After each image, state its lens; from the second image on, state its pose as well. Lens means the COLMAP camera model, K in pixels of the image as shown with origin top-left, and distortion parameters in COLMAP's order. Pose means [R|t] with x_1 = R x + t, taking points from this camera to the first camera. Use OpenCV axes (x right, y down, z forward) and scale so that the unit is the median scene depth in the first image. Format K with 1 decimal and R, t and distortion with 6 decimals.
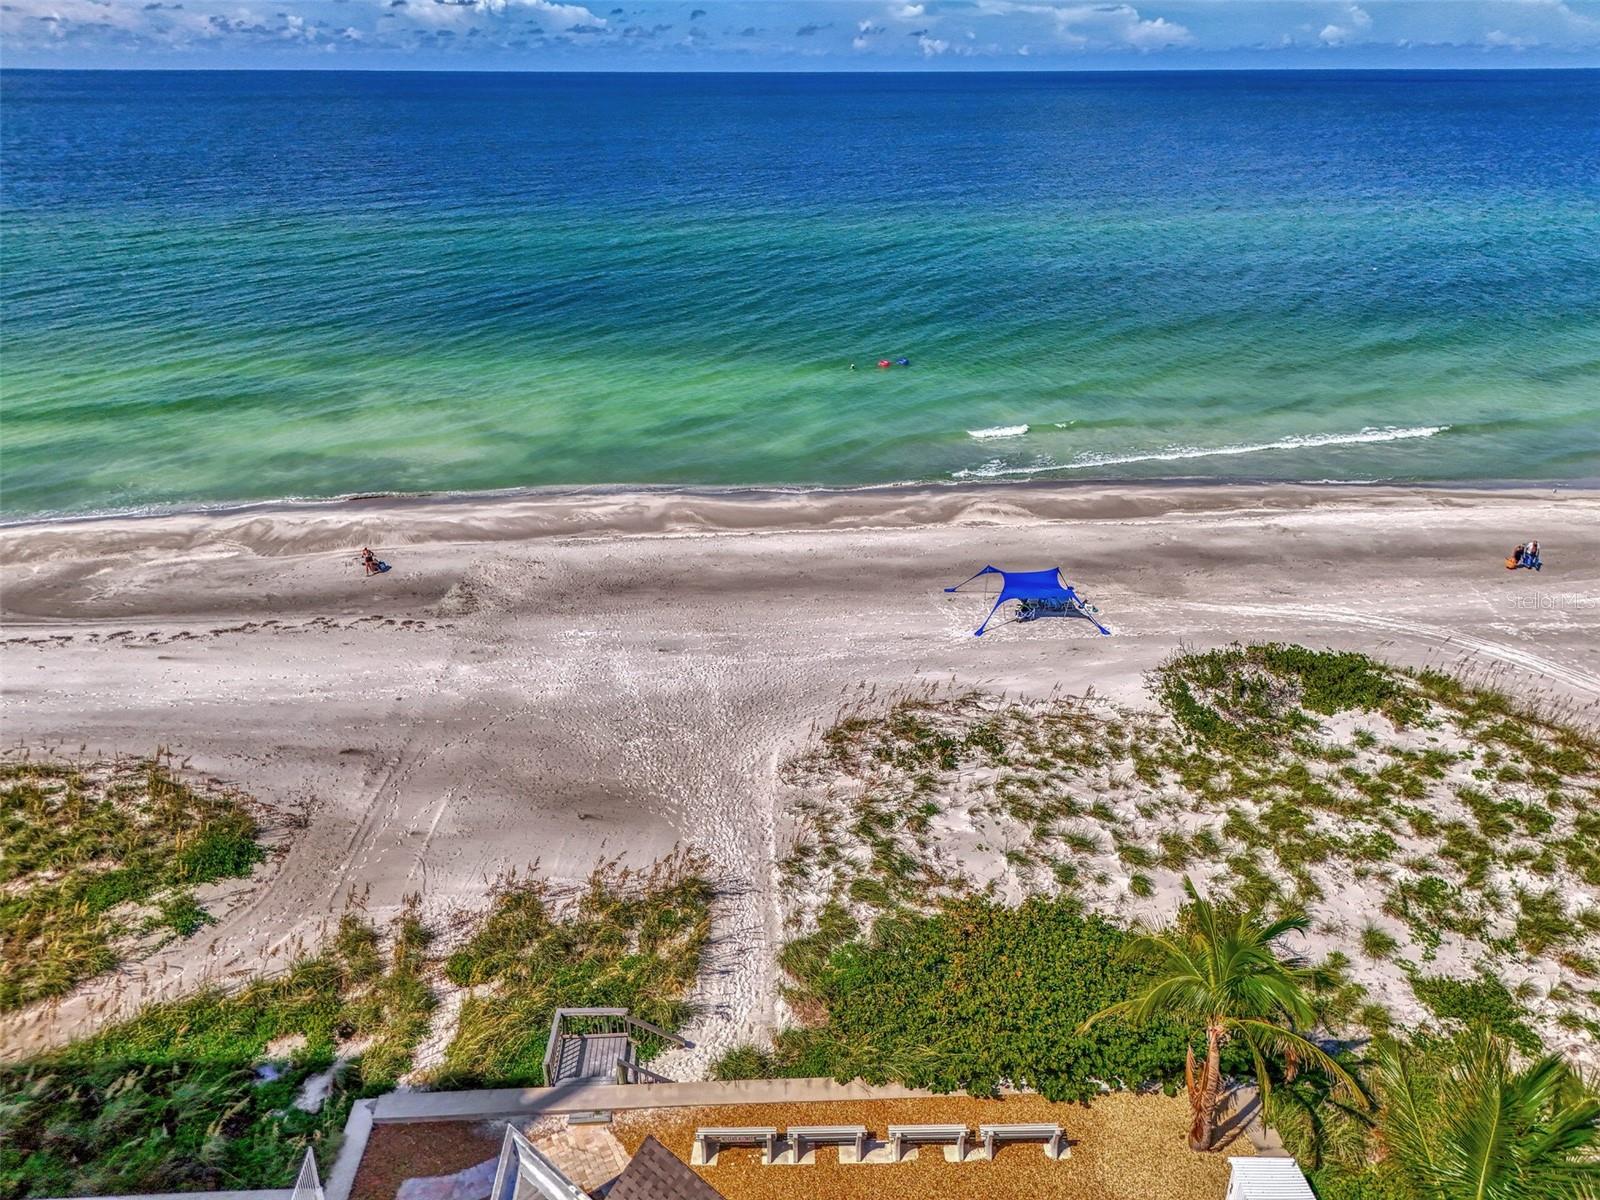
lens RADIAL K [[1190.2, 0, 800.0], [0, 1190.2, 600.0], [0, 0, 1]] dist [0.043390, -0.037349]
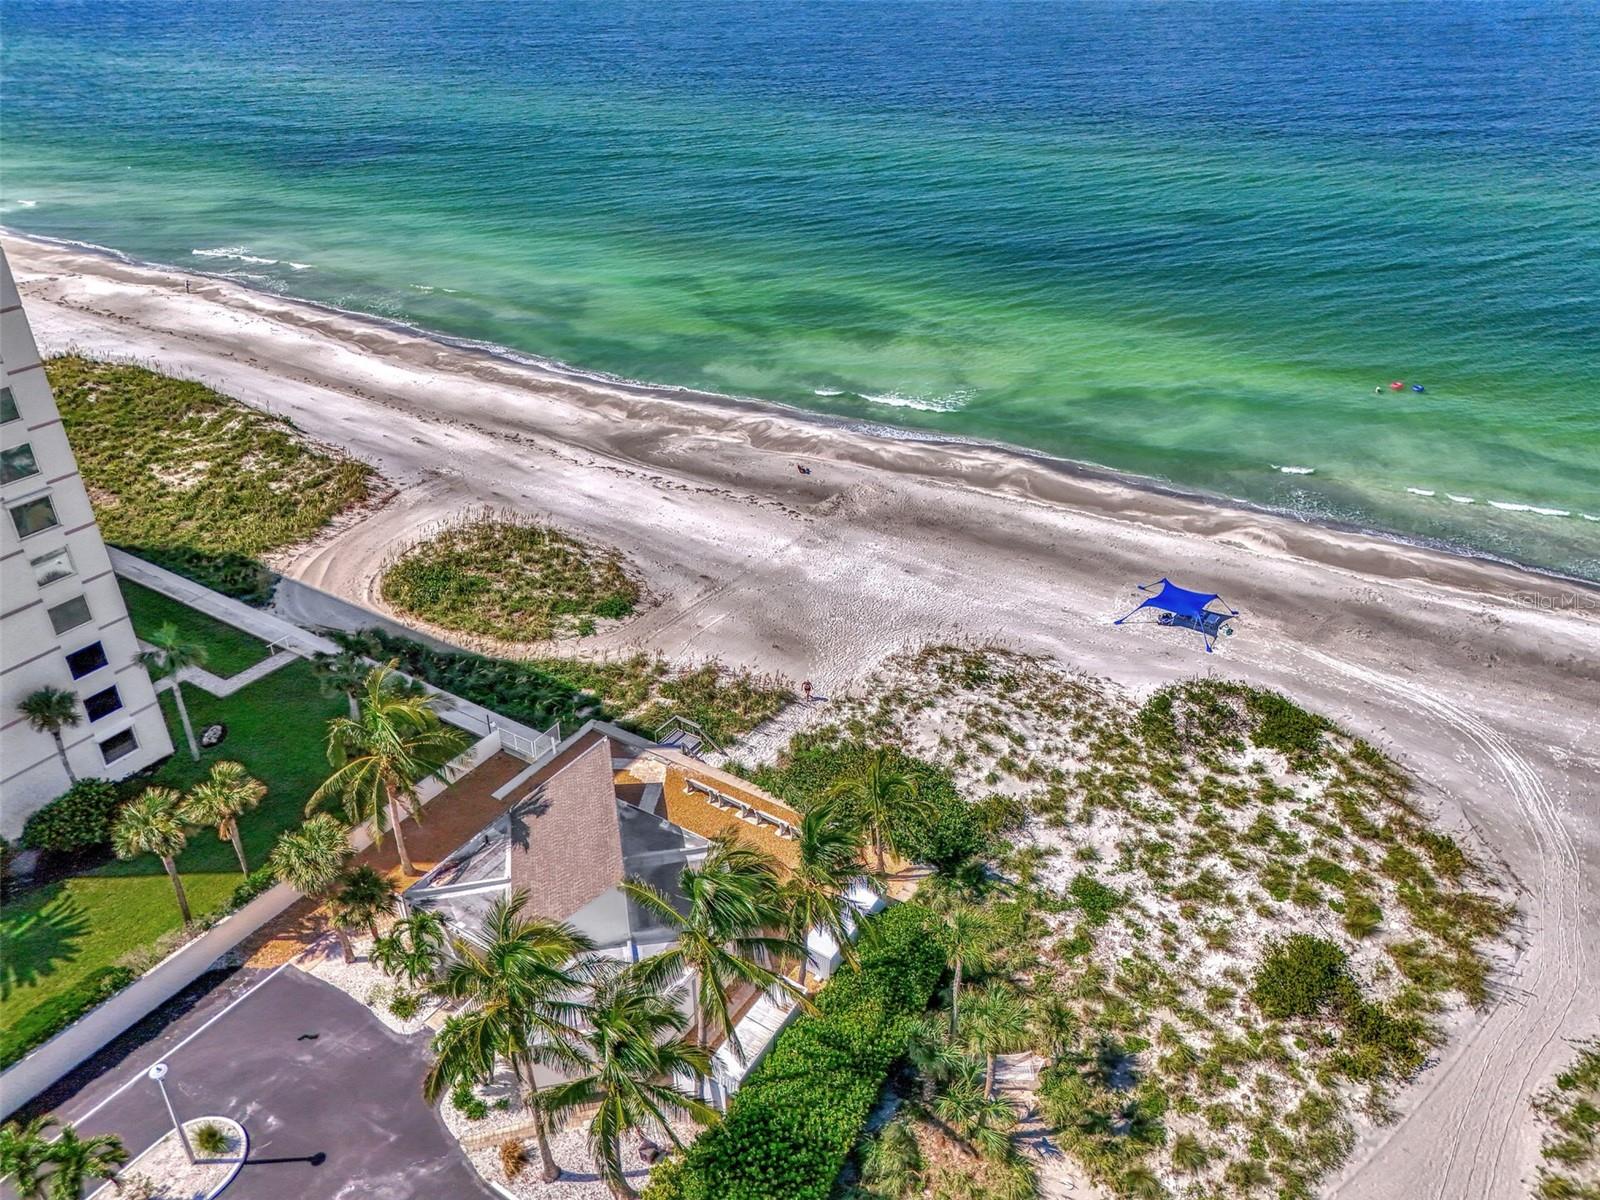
lens RADIAL K [[1193.6, 0, 790.5], [0, 1193.6, 585.5], [0, 0, 1]] dist [0.081326, -0.088186]
pose [[0.814444, 0.282774, -0.506675, 0.673520], [-0.232249, 0.959081, 0.161937, -0.191023], [0.531734, -0.014214, 0.846792, -0.486366]]
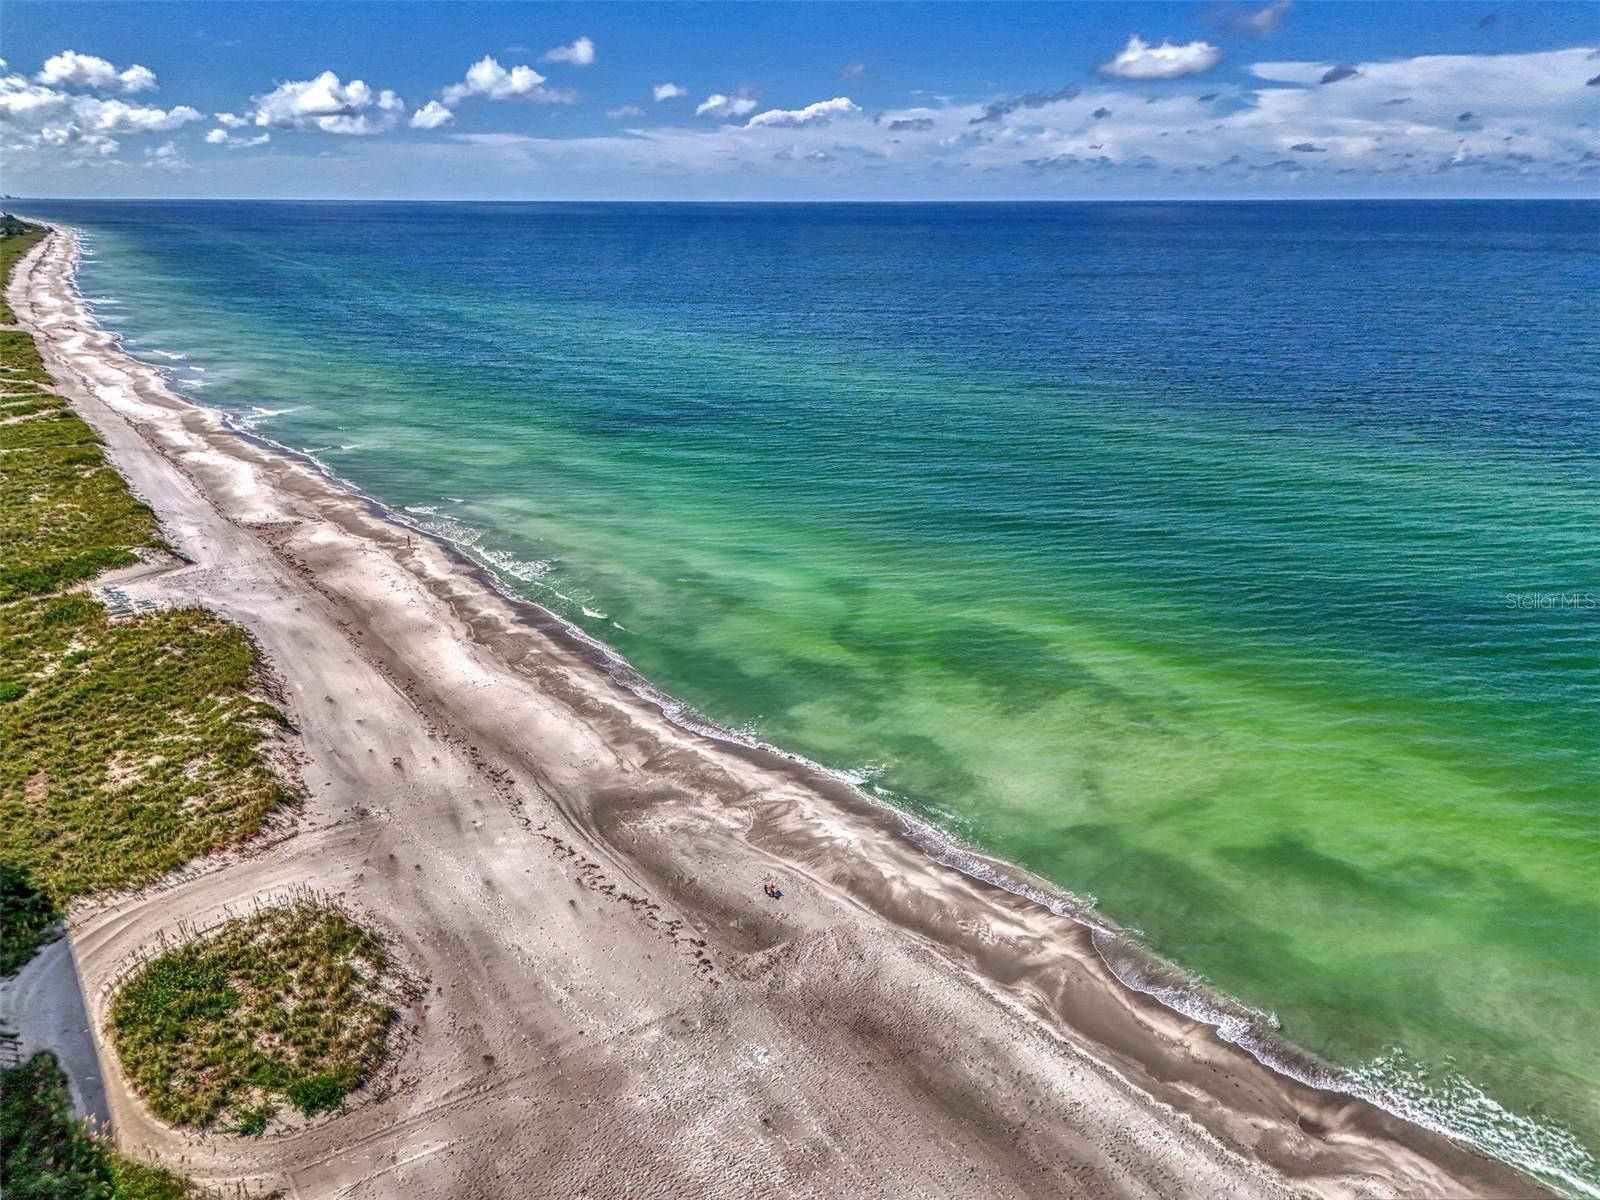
lens RADIAL K [[1193.6, 0, 790.5], [0, 1193.6, 585.5], [0, 0, 1]] dist [0.081326, -0.088186]
pose [[0.543842, 0.261640, -0.797359, 0.743901], [-0.340670, 0.937174, 0.075162, -0.586578], [0.766929, 0.230759, 0.598807, 0.343635]]
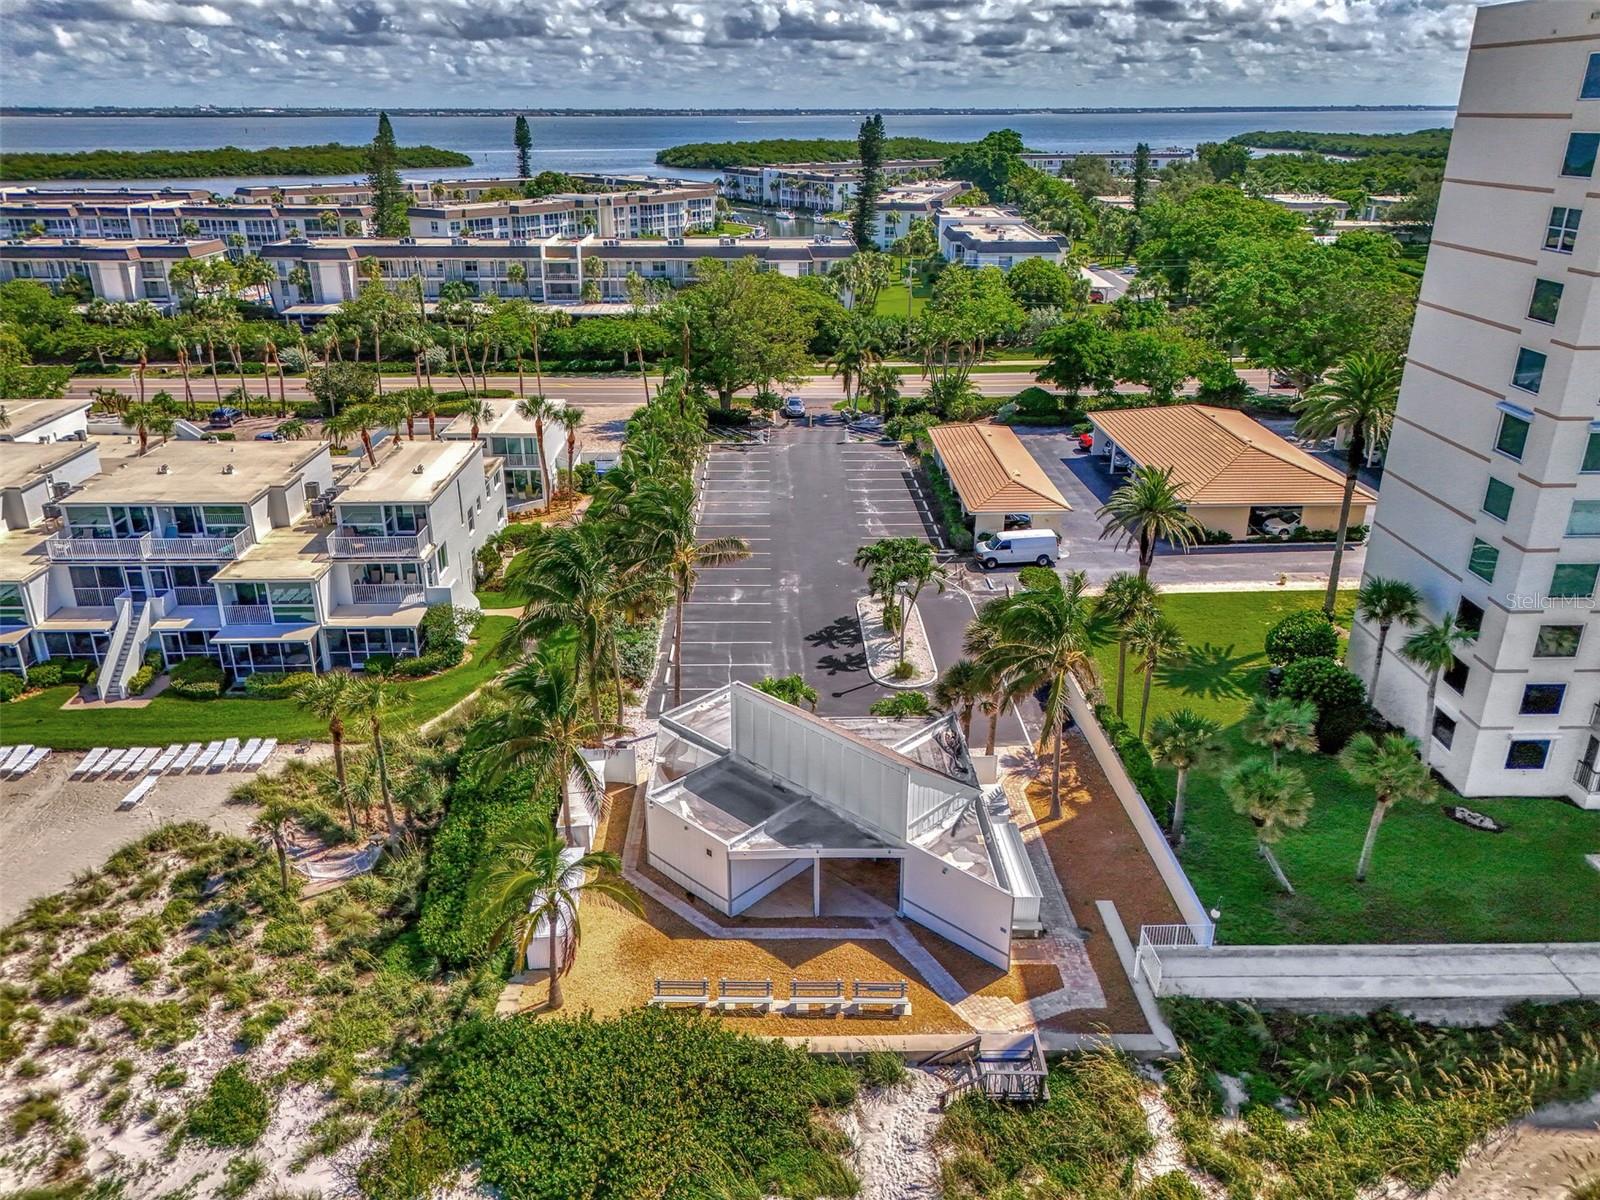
lens RADIAL K [[1193.6, 0, 790.5], [0, 1193.6, 585.5], [0, 0, 1]] dist [0.081326, -0.088186]
pose [[-0.999660, -0.005343, 0.025516, 0.012613], [0.014436, 0.701546, 0.712478, -0.562024], [-0.021707, 0.712605, -0.701230, 1.008526]]
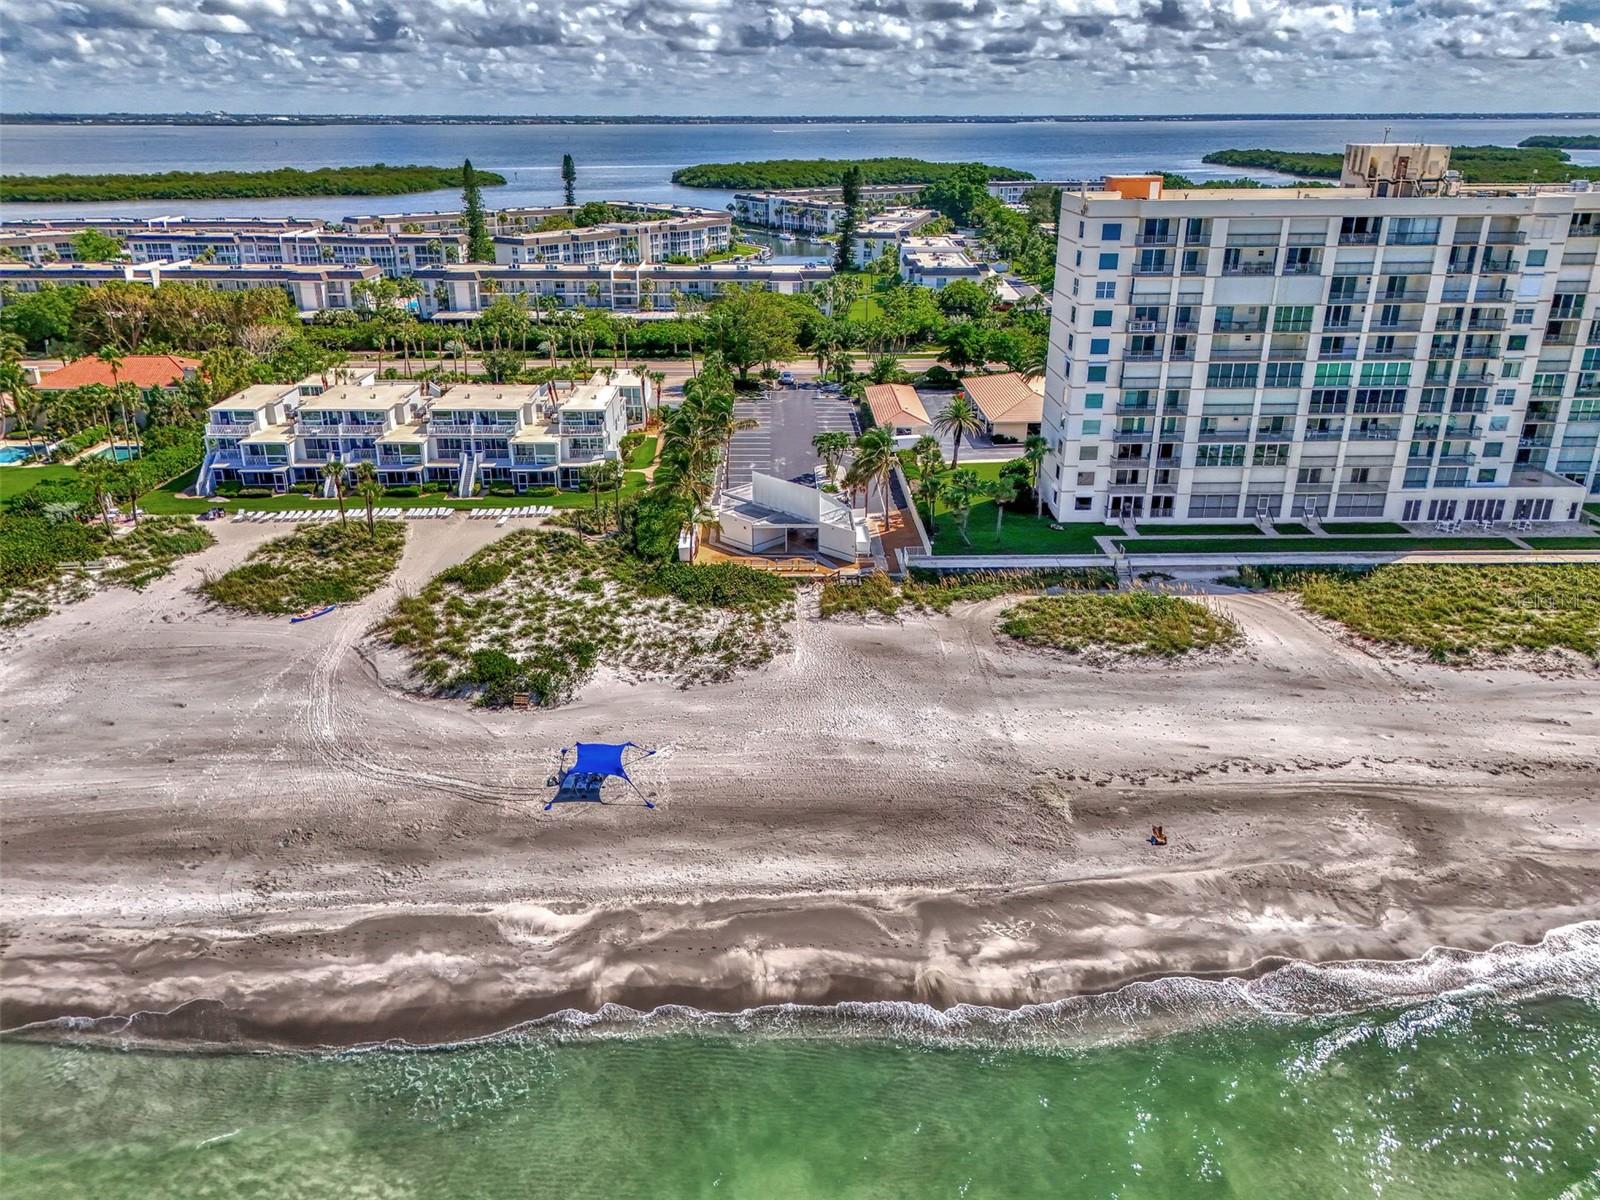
lens RADIAL K [[1174.0, 0, 800.0], [0, 1174.0, 600.0], [0, 0, 1]] dist [0.089233, -0.102504]
pose [[-0.999727, -0.006193, 0.022550, -0.071830], [0.011934, 0.694175, 0.719708, -1.398552], [-0.020111, 0.719780, -0.693911, 2.317860]]
